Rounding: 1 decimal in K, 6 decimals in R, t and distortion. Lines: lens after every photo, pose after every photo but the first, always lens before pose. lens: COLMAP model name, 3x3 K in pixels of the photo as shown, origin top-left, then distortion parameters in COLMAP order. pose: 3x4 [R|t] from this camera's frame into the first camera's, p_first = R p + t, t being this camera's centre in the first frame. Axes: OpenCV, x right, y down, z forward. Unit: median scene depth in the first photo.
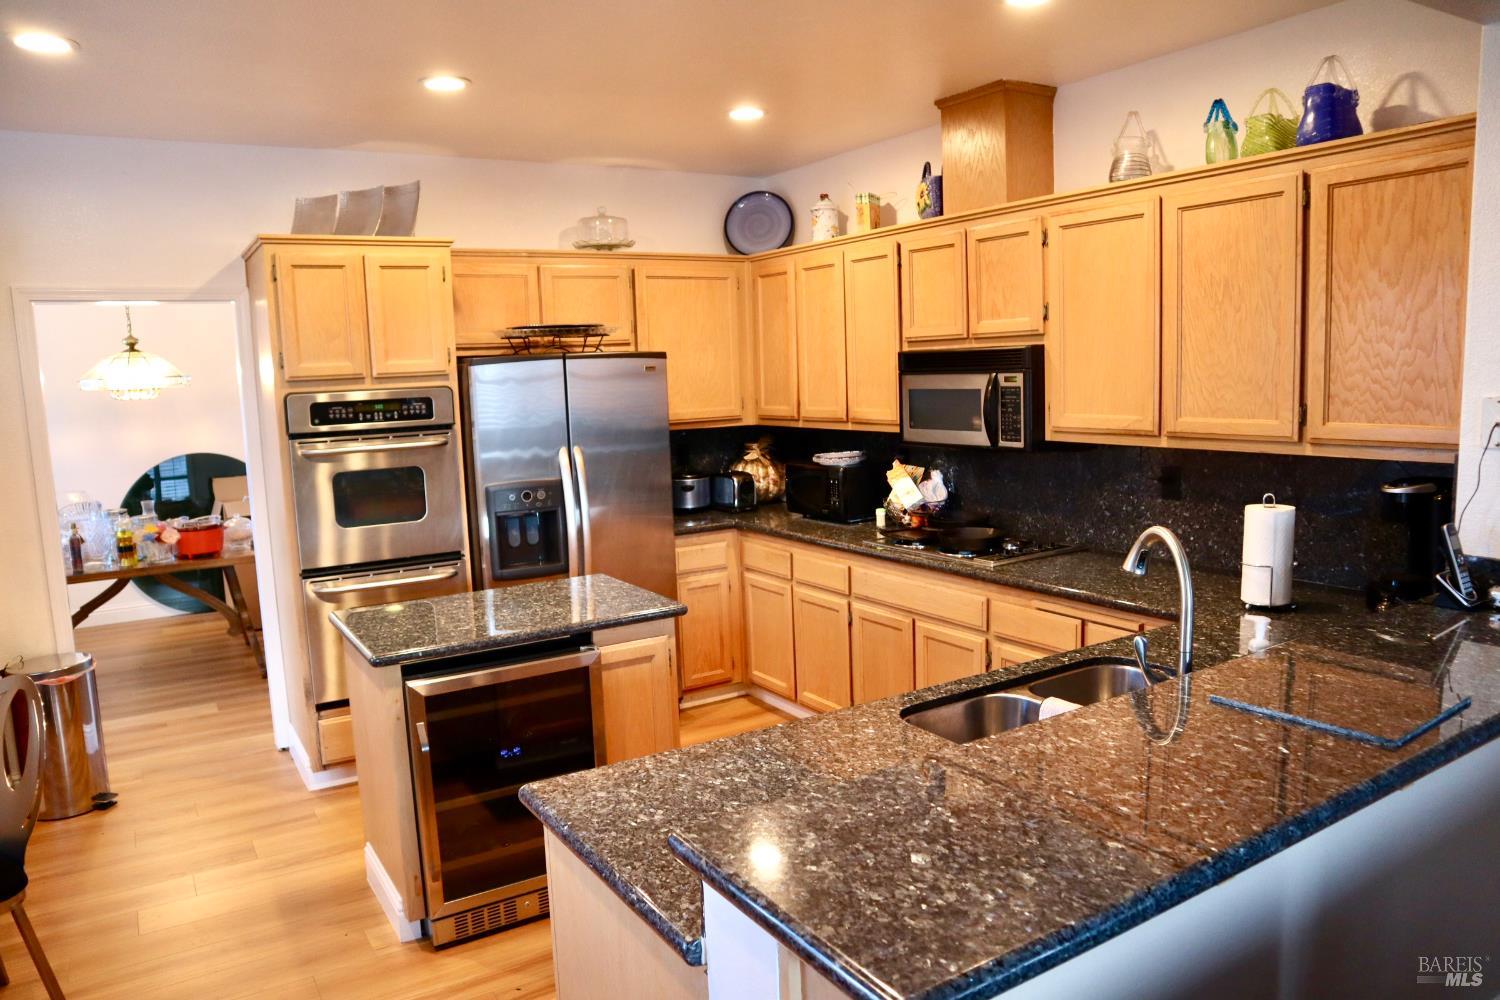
lens RADIAL K [[1037.3, 0, 752.5], [0, 1037.3, 499.9], [0, 0, 1]] dist [-0.124163, 0.076145]
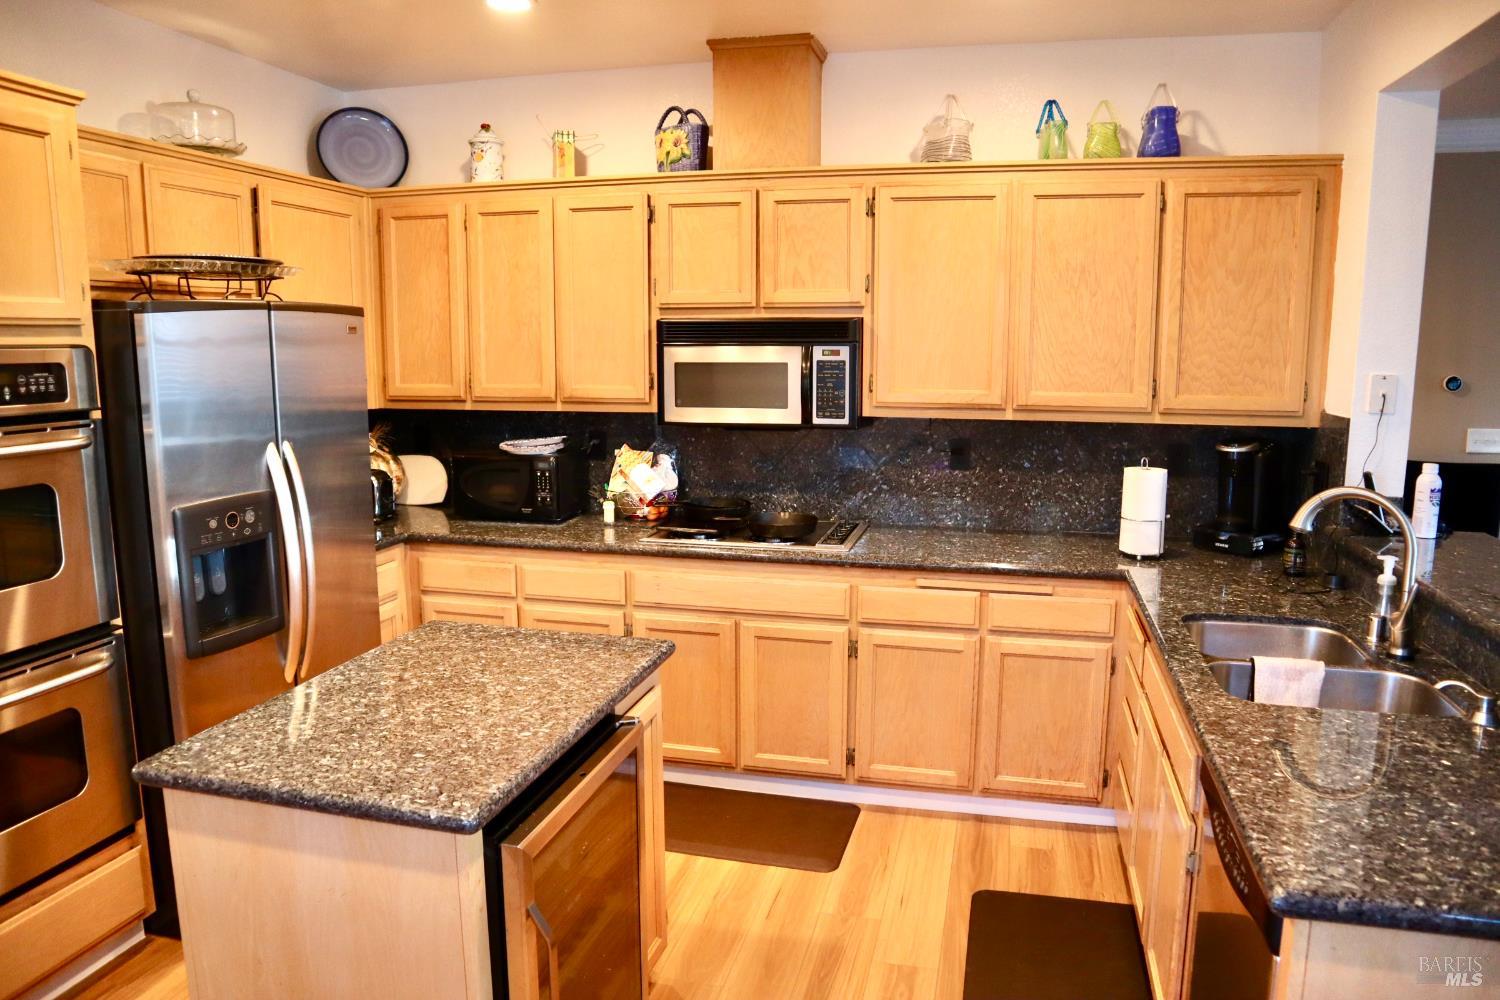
lens RADIAL K [[1037.3, 0, 752.5], [0, 1037.3, 499.9], [0, 0, 1]] dist [-0.124163, 0.076145]
pose [[0.721768, -0.071443, 0.688438, -0.466919], [0.061760, 0.997339, 0.038750, -0.023107], [-0.689375, 0.014549, 0.724259, 0.358782]]
